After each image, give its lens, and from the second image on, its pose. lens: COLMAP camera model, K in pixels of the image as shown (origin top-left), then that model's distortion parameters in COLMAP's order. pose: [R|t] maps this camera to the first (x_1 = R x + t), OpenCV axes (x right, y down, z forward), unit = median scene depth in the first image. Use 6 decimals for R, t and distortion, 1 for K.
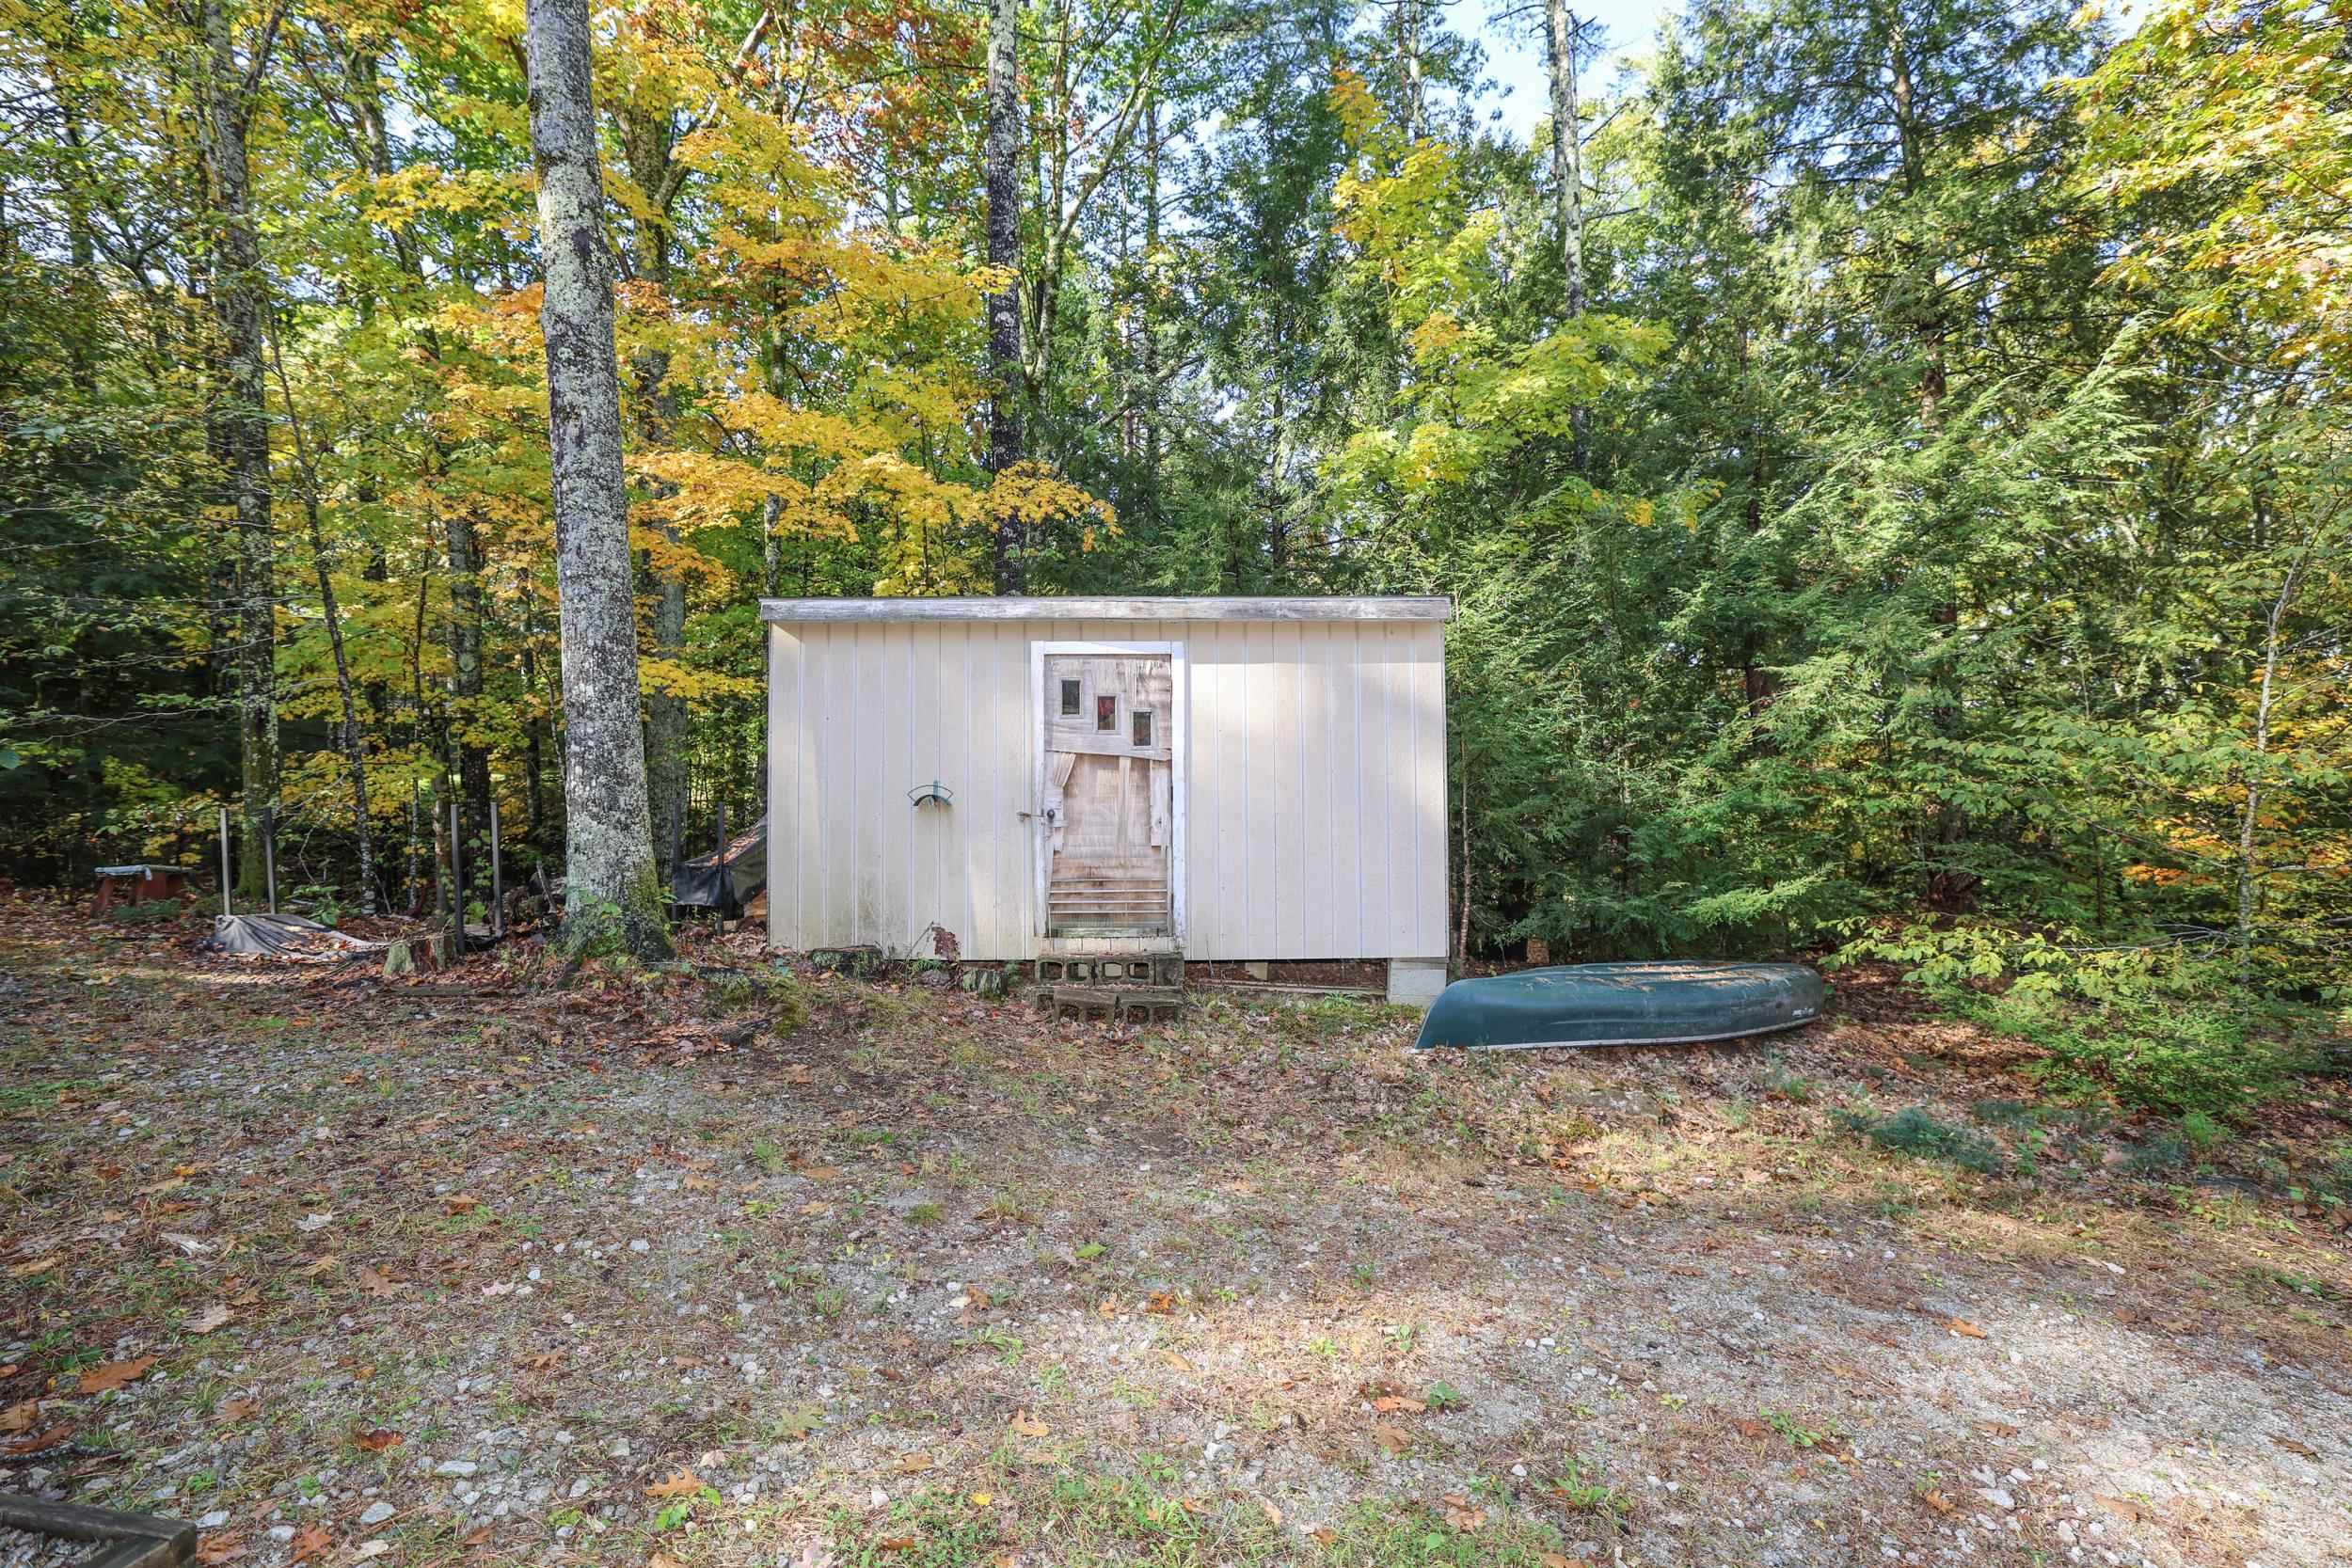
lens RADIAL K [[997.2, 0, 1176.1], [0, 997.2, 775.6], [0, 0, 1]] dist [0.001838, 0.000357]
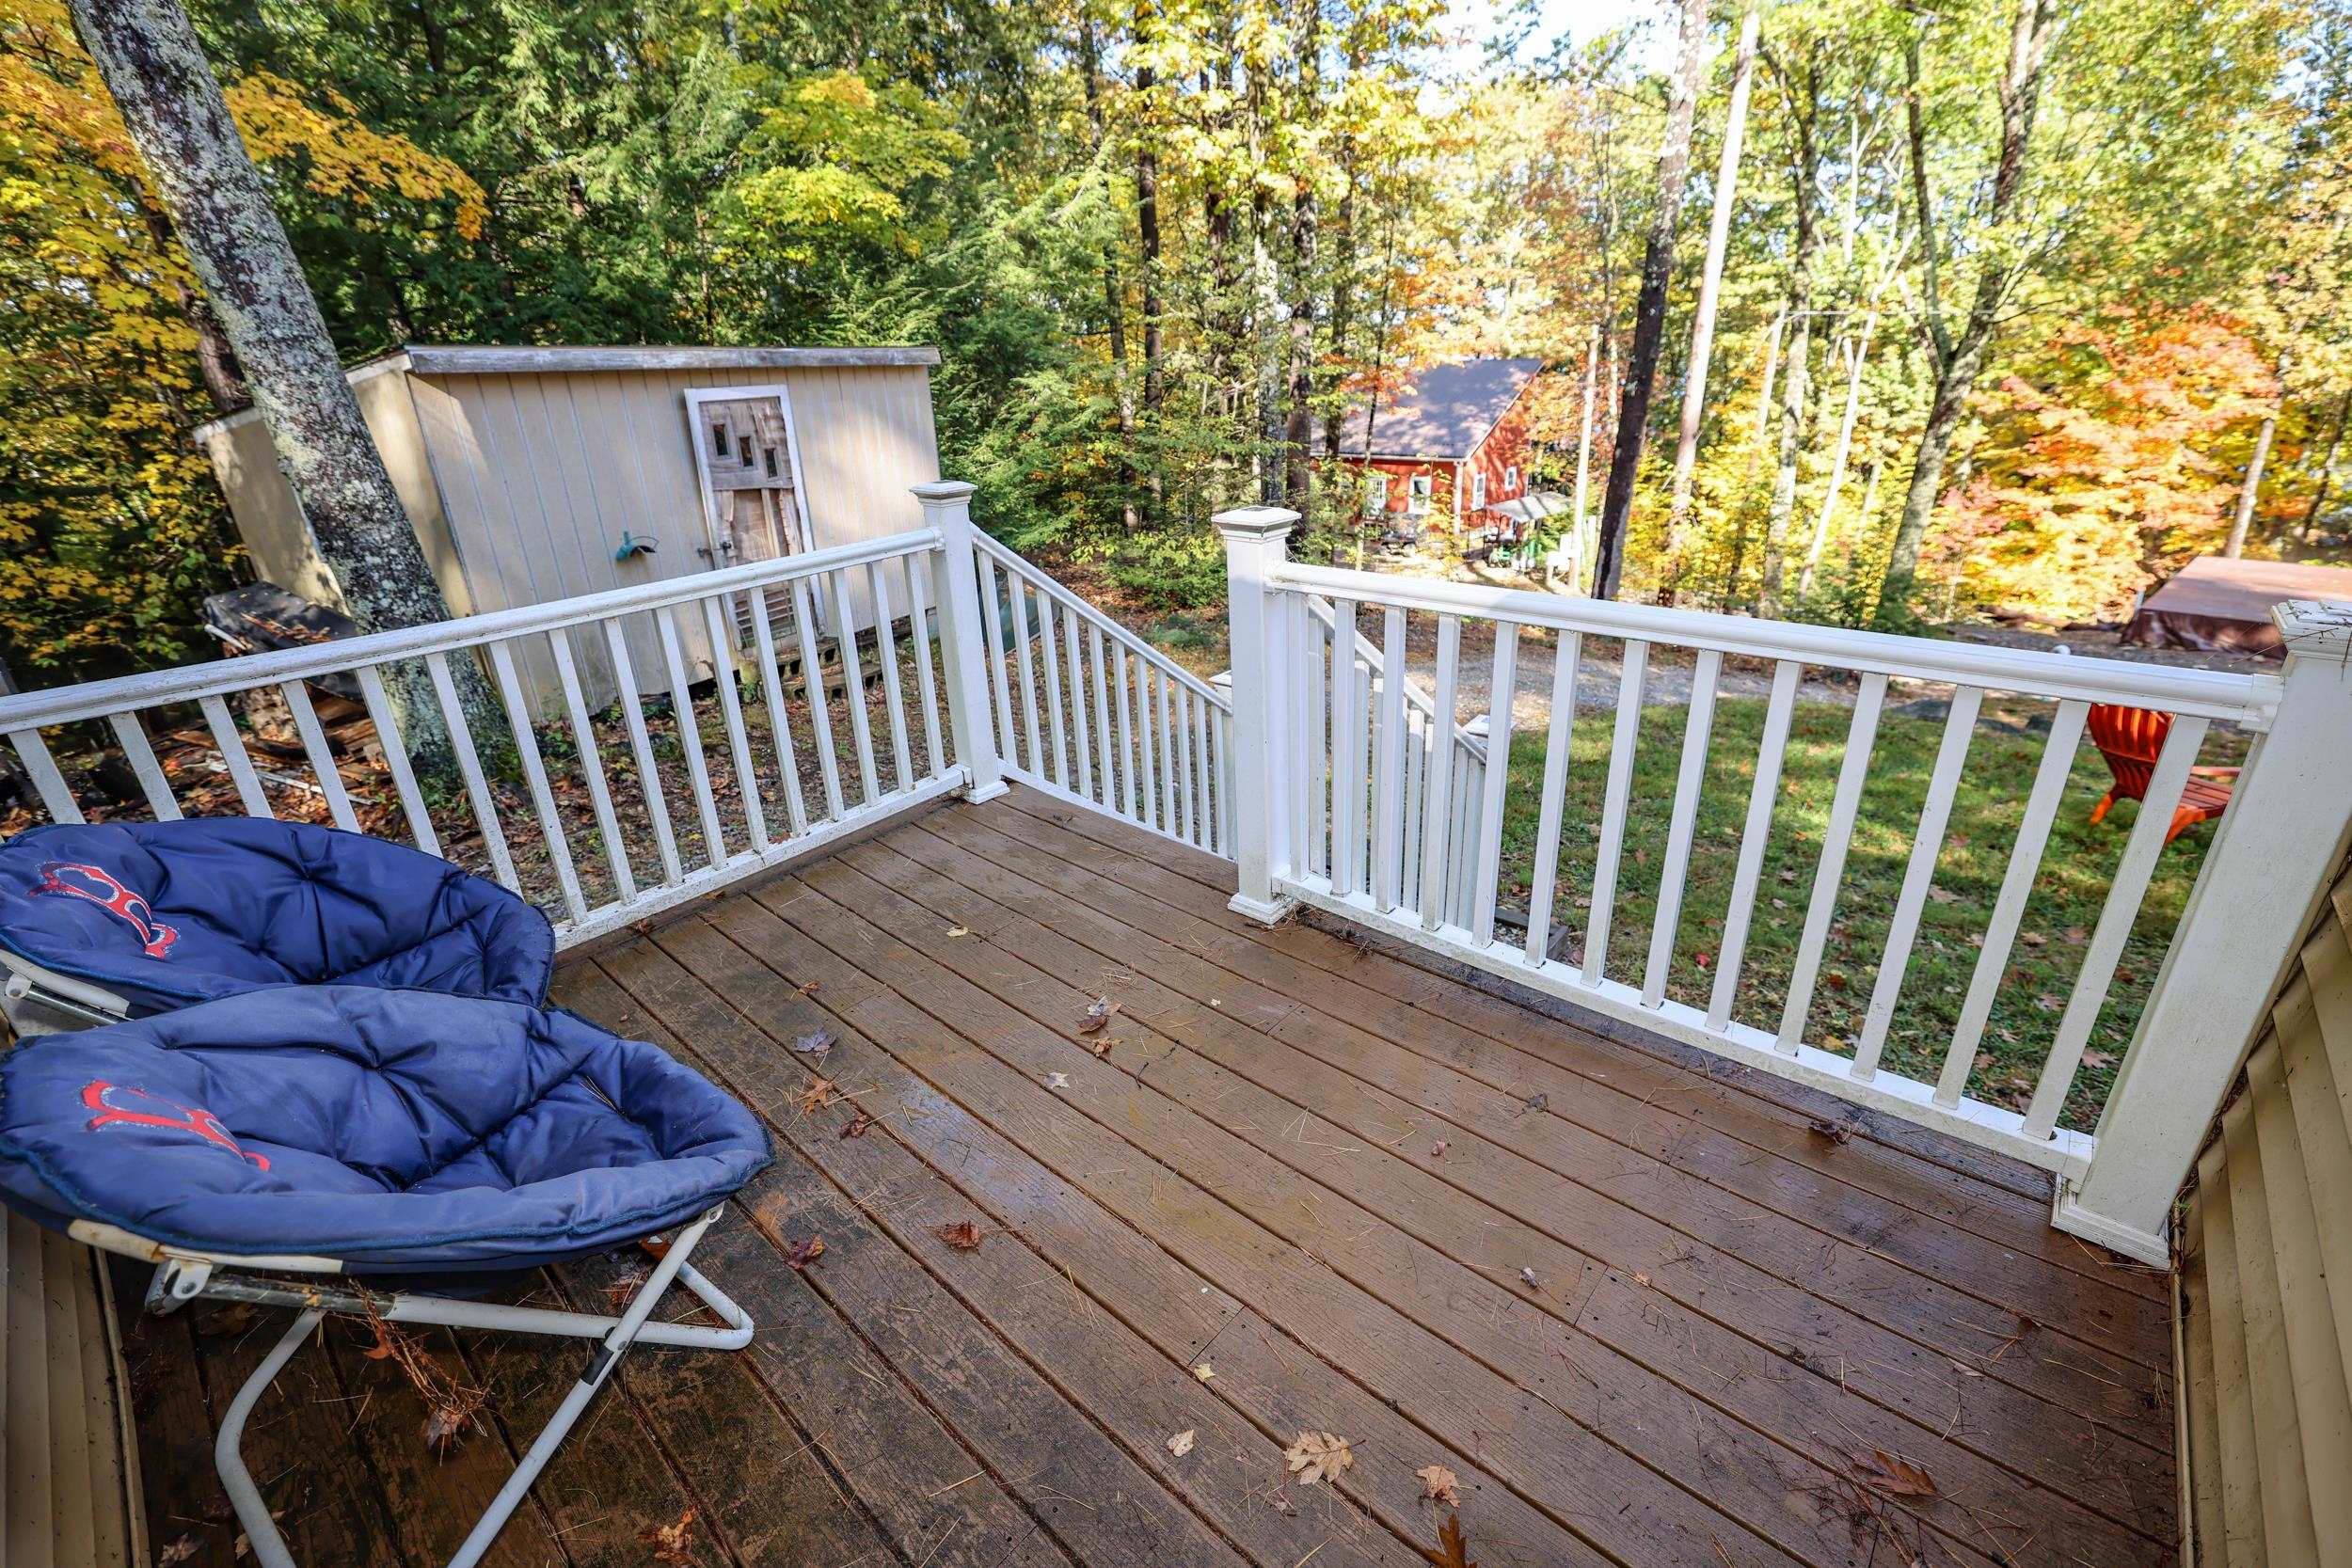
lens RADIAL K [[997.2, 0, 1176.1], [0, 997.2, 775.6], [0, 0, 1]] dist [0.001838, 0.000357]
pose [[0.409417, -0.363346, 0.836874, -0.990963], [0.032864, 0.922553, 0.384467, -0.146535], [-0.911755, -0.129904, 0.389650, 0.023934]]
